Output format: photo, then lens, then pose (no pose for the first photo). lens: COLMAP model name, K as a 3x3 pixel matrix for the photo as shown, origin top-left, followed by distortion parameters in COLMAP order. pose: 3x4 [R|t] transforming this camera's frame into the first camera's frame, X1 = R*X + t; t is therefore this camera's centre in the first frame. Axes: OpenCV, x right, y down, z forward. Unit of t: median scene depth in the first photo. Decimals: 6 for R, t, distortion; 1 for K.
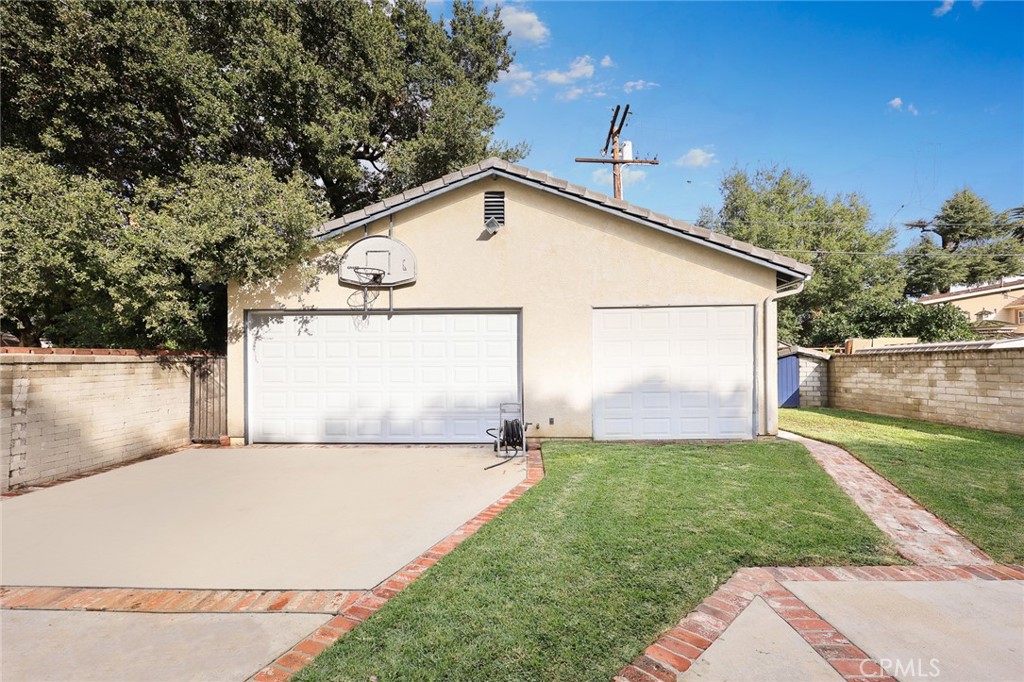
lens RADIAL K [[419.0, 0, 518.4], [0, 419.0, 367.9], [0, 0, 1]] dist [-0.002324, 0.000303]
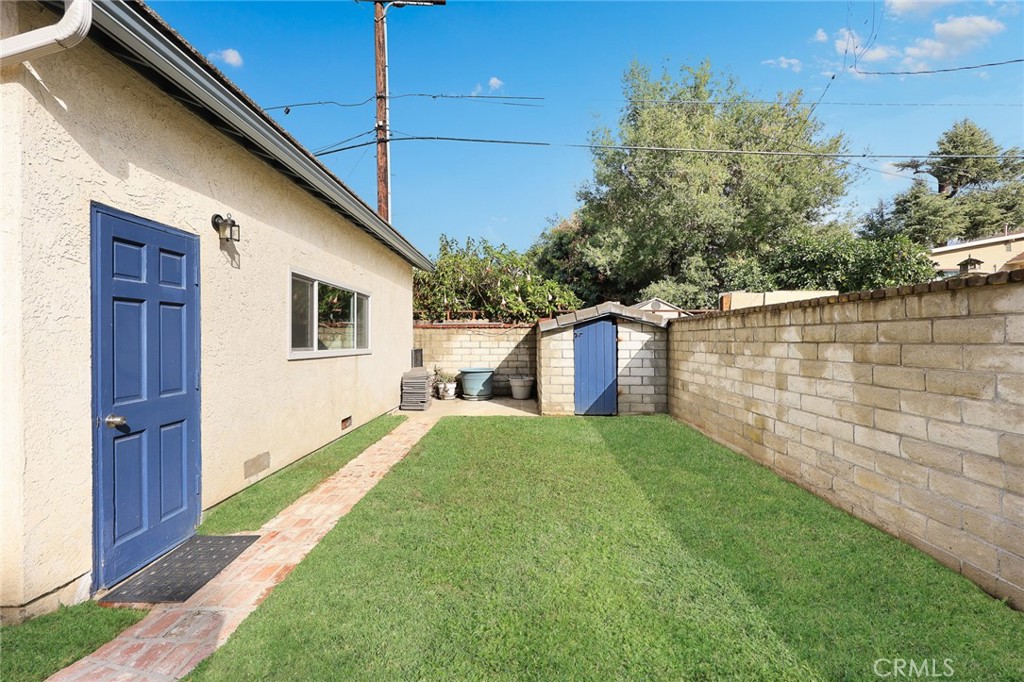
lens RADIAL K [[475.0, 0, 515.5], [0, 475.0, 344.1], [0, 0, 1]] dist [0.009365, 0.000037]
pose [[0.998629, 0.002673, 0.052283, 0.907311], [-0.003132, 0.999957, 0.008694, -0.004976], [-0.052258, -0.008846, 0.998594, 0.700255]]
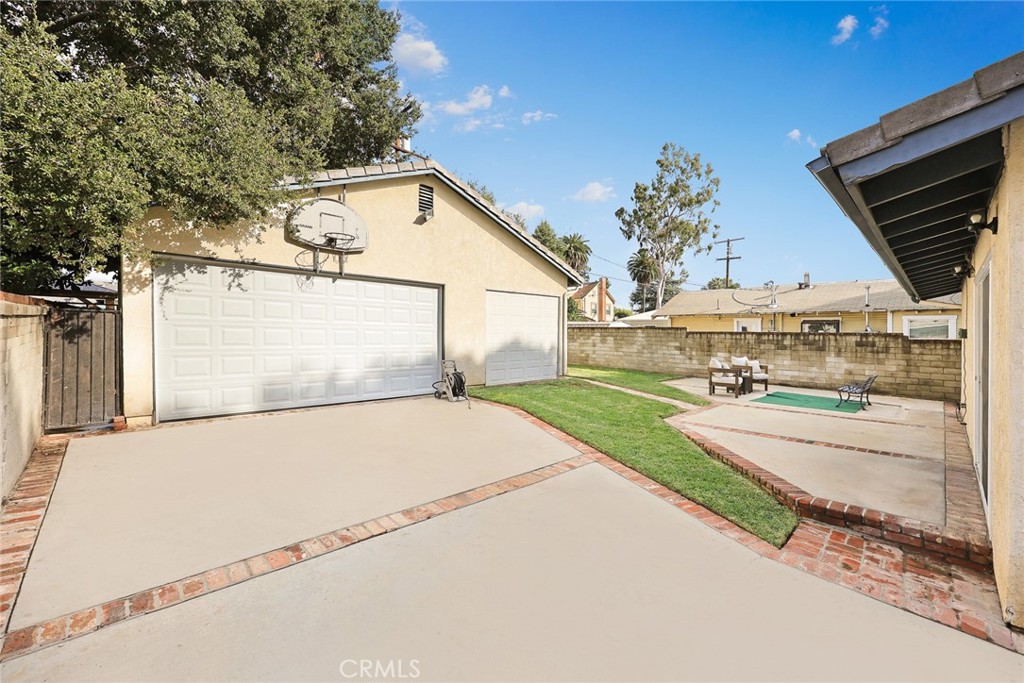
lens RADIAL K [[419.0, 0, 512.7], [0, 419.0, 335.0], [0, 0, 1]] dist [-0.002324, 0.000303]
pose [[0.697979, 0.014222, 0.715977, -0.730765], [-0.018525, 0.999827, -0.001802, 0.005236], [-0.715878, -0.012006, 0.698122, -0.023312]]
